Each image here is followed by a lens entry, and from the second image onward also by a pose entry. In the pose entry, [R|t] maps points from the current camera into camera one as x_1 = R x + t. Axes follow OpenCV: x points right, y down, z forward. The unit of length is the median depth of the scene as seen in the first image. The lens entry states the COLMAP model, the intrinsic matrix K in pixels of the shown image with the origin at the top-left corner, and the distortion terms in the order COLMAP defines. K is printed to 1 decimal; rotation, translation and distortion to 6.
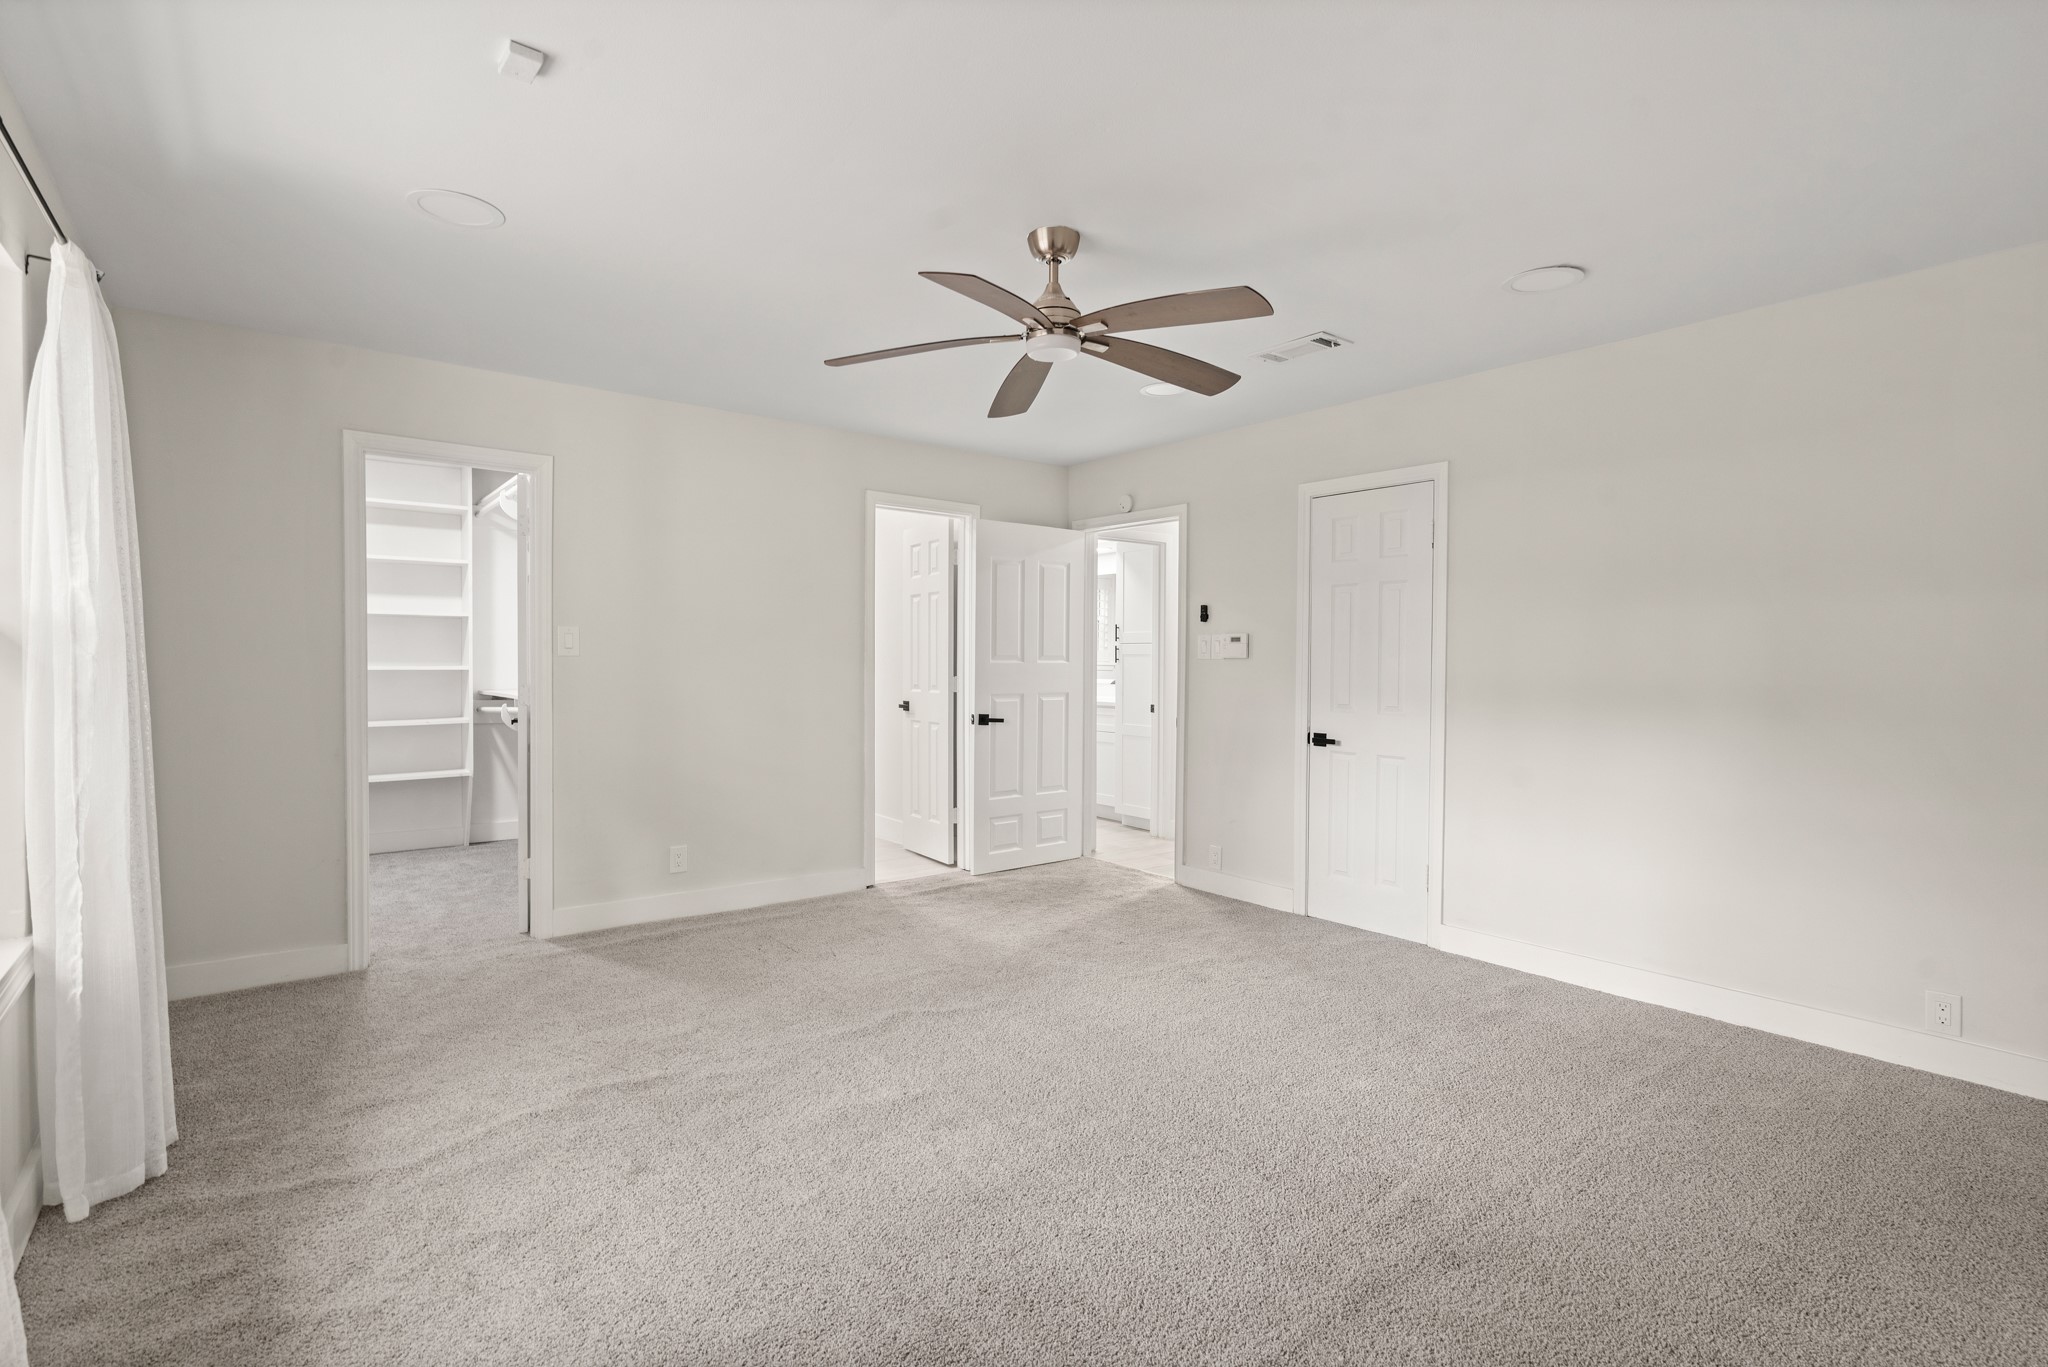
lens RADIAL K [[935.5, 0, 1027.2], [0, 935.5, 673.9], [0, 0, 1]] dist [-0.005632, 0.001474]
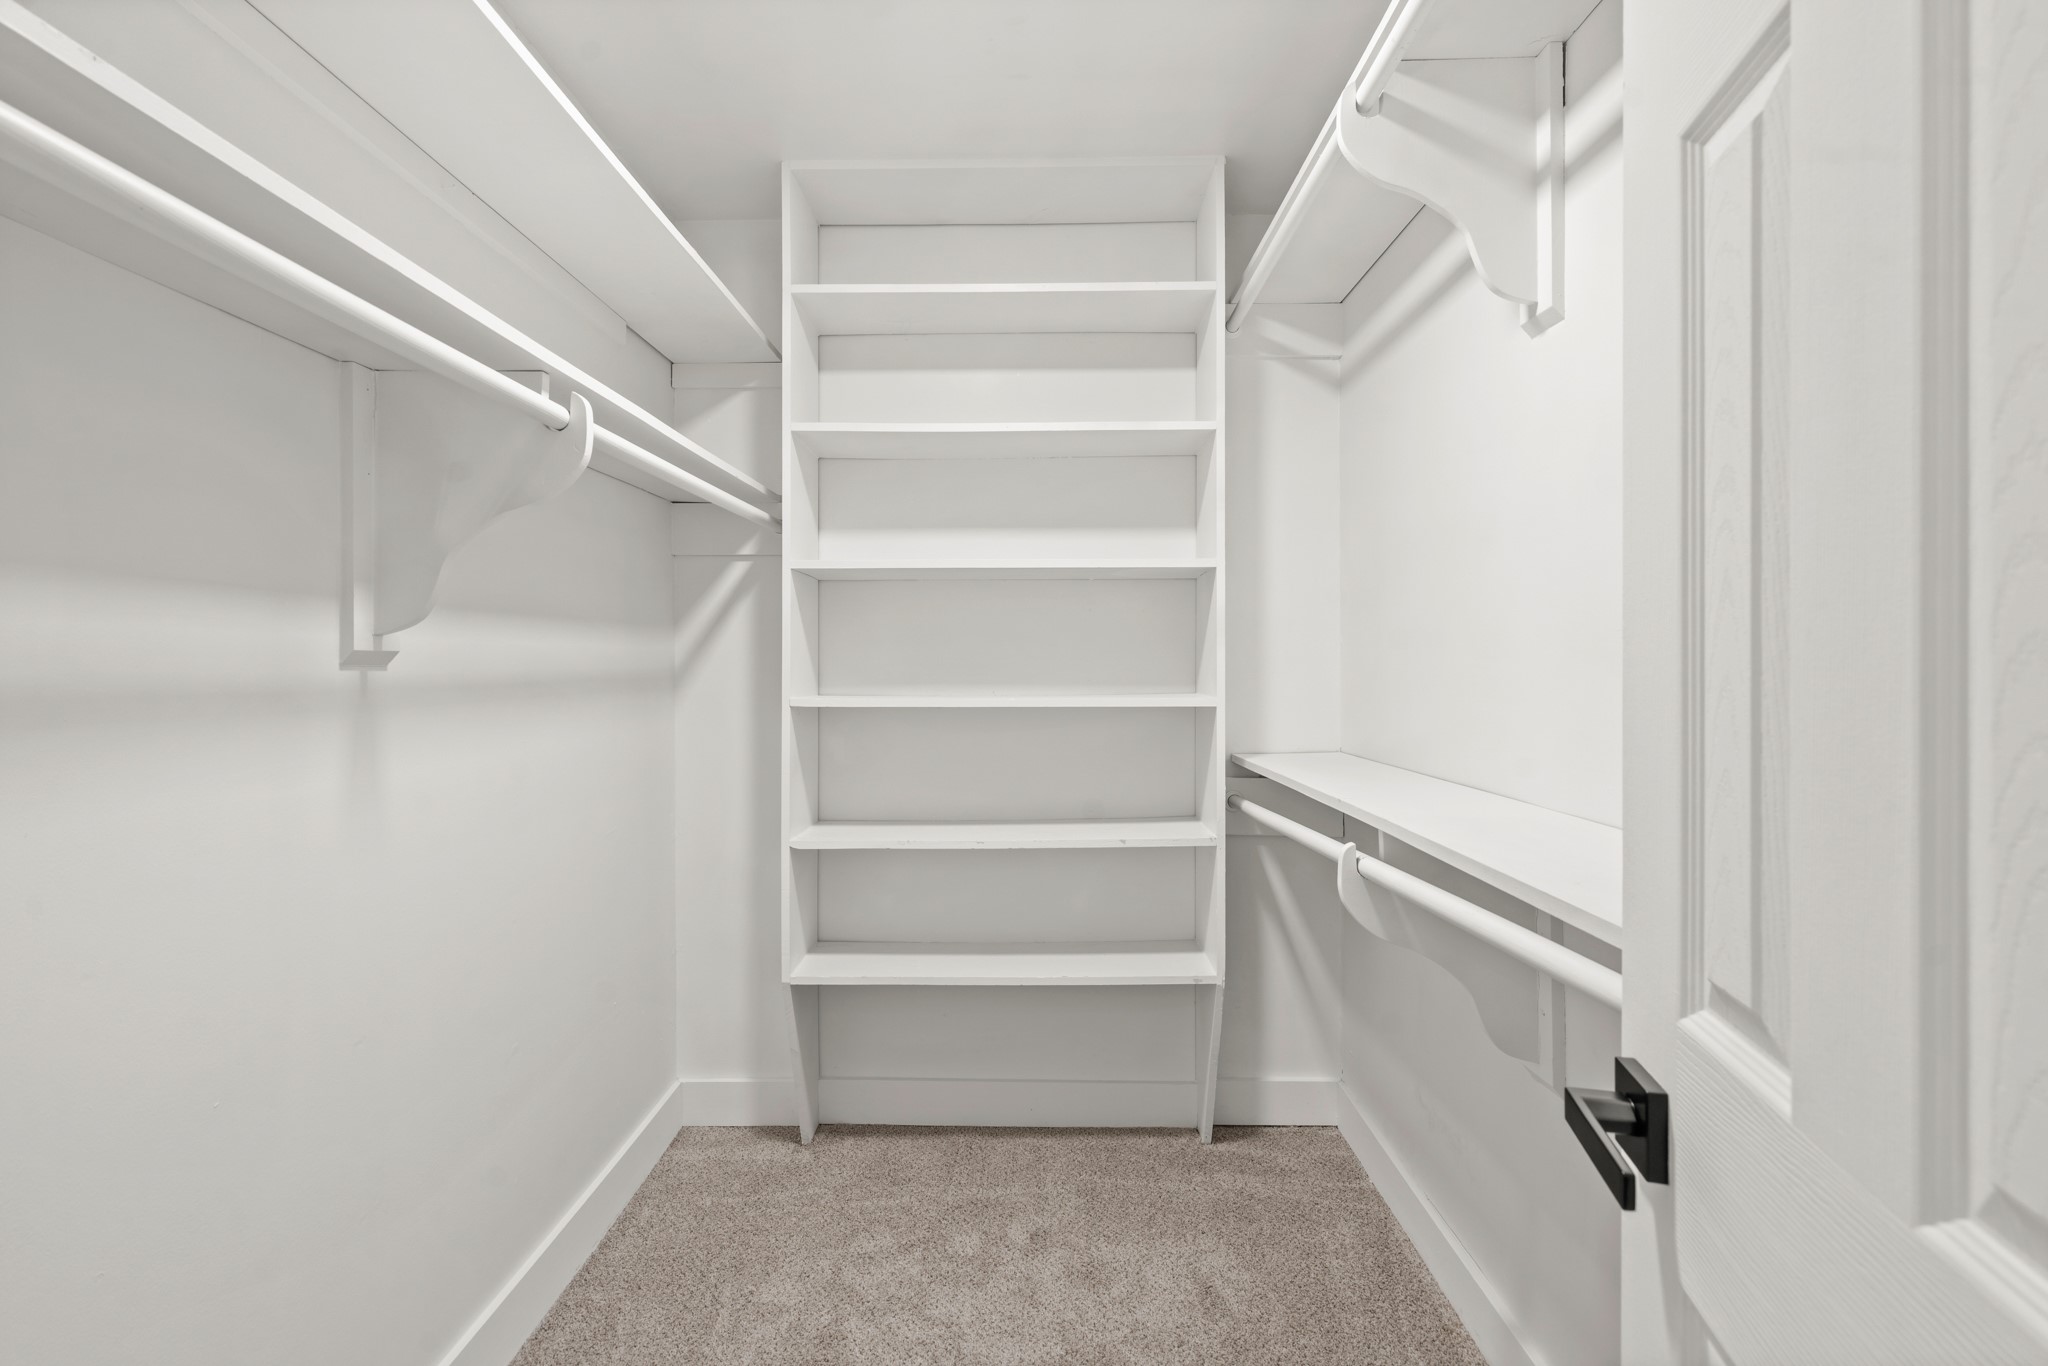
lens RADIAL K [[935.5, 0, 1027.6], [0, 935.5, 676.2], [0, 0, 1]] dist [-0.005632, 0.001474]
pose [[0.758208, -0.005863, -0.651986, -0.400474], [-0.006444, 0.999843, -0.016485, -0.010000], [0.651981, 0.016700, 0.758052, 0.649206]]
